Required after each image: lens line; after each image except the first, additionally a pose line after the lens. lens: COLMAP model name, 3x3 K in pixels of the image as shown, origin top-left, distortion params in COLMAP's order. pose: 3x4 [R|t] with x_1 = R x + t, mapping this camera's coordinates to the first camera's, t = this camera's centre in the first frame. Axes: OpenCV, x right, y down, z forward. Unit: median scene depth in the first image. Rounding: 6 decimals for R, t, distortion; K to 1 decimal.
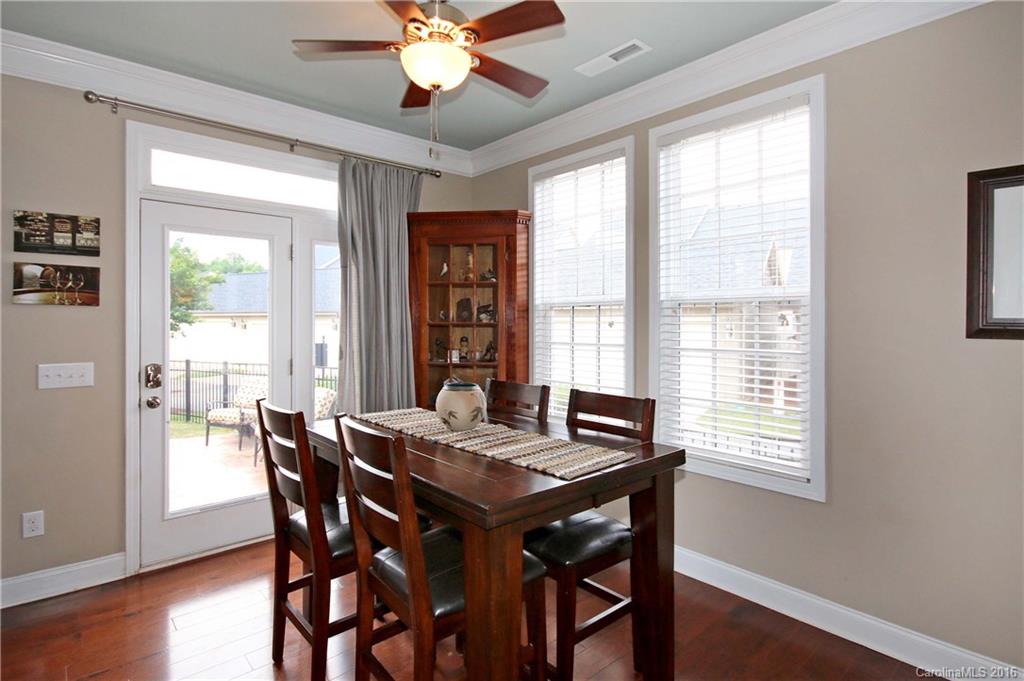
lens RADIAL K [[502.8, 0, 512.7], [0, 502.8, 331.9], [0, 0, 1]] dist [0.000455, 0.000109]
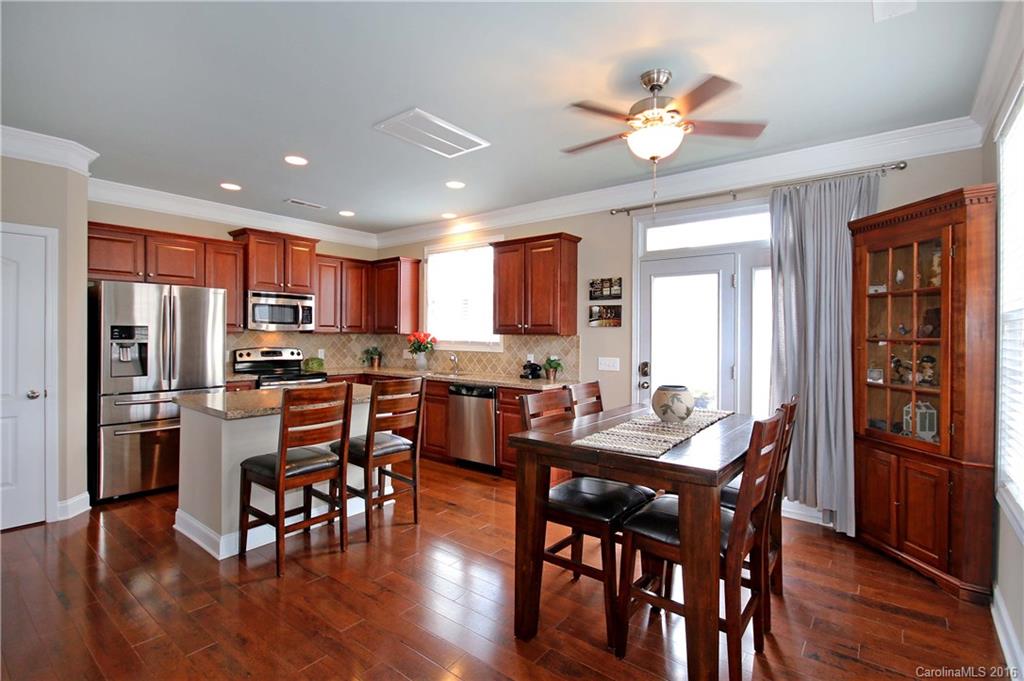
lens RADIAL K [[502.8, 0, 512.3], [0, 502.8, 336.0], [0, 0, 1]] dist [0.000455, 0.000109]
pose [[0.206243, 0.008550, -0.978463, 0.831678], [-0.019253, 0.999804, 0.004678, -0.019417], [0.978311, 0.017873, 0.206368, 0.259858]]
